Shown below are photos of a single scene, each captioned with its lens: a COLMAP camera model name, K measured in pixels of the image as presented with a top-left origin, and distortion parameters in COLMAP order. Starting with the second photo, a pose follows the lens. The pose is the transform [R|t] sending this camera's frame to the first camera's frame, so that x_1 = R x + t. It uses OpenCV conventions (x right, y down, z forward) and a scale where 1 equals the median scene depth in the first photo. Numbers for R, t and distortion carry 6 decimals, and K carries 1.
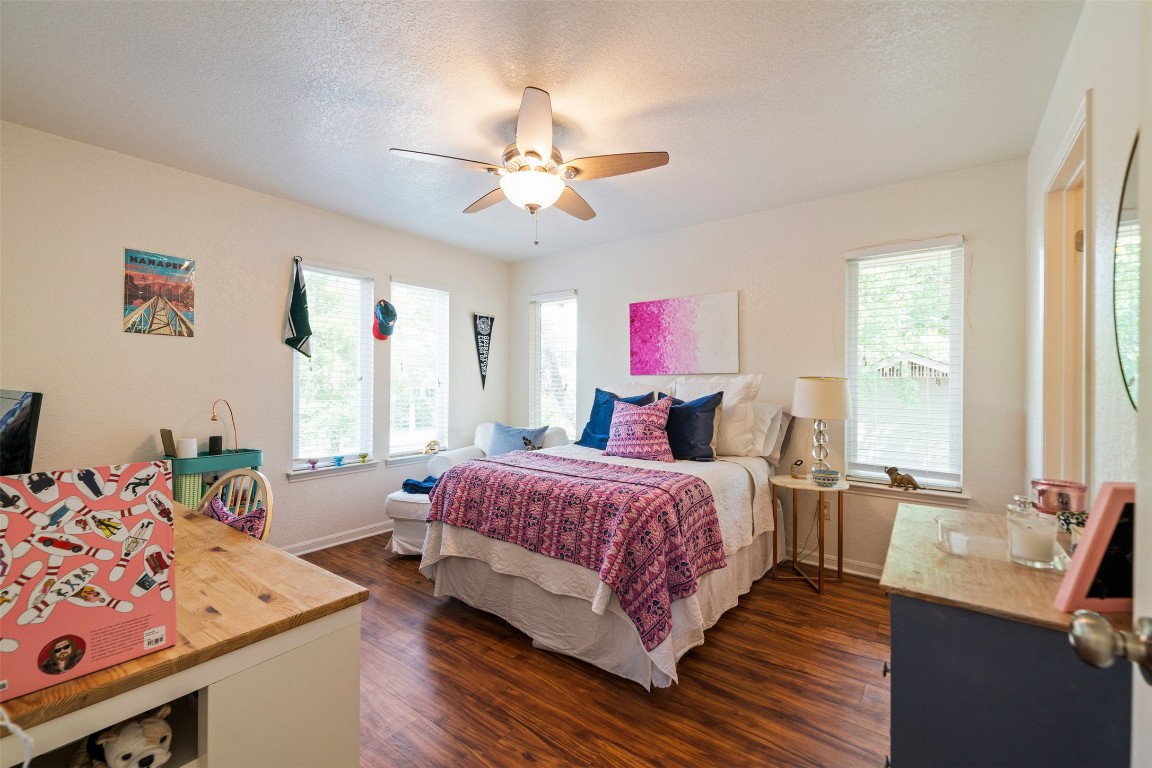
lens RADIAL K [[472.0, 0, 575.3], [0, 472.0, 381.4], [0, 0, 1]] dist [0.011675, -0.000033]
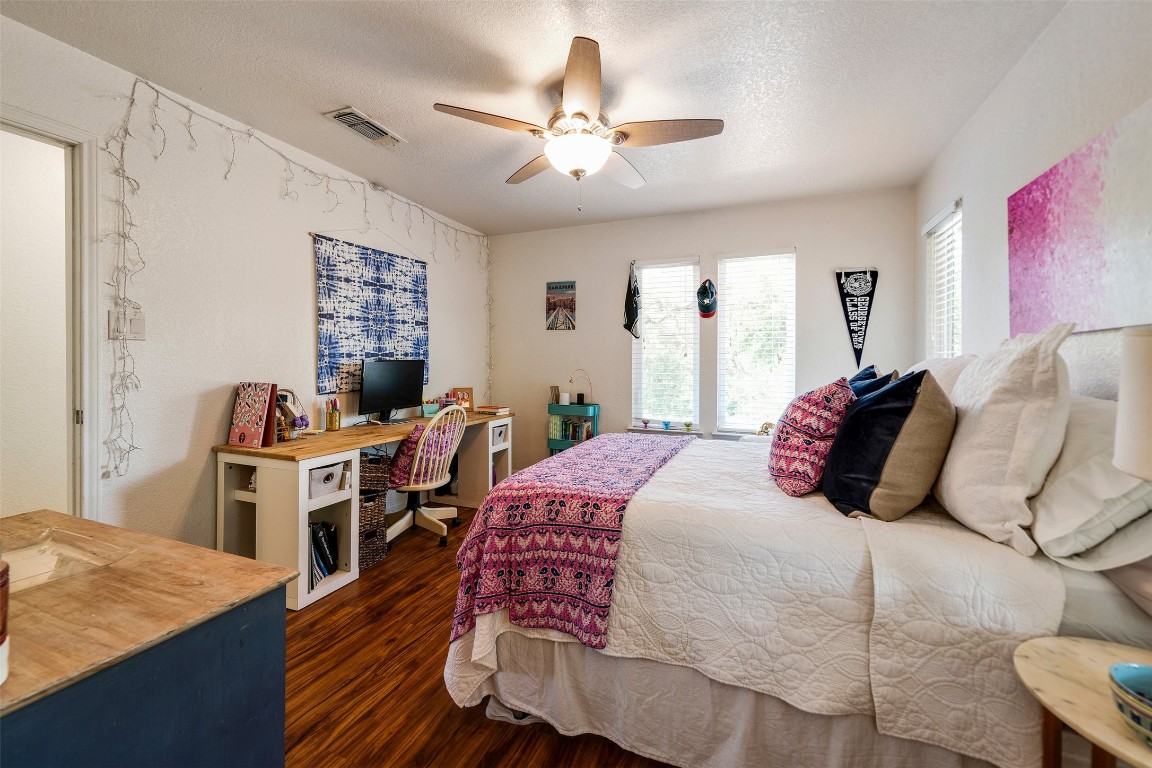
lens RADIAL K [[441.2, 0, 562.7], [0, 441.2, 364.2], [0, 0, 1]] dist [0.008154, -0.000303]
pose [[0.275247, 0.005555, -0.961358, 0.507510], [-0.000303, 0.999984, 0.005691, 0.011177], [0.961374, -0.001276, 0.275244, 0.476220]]
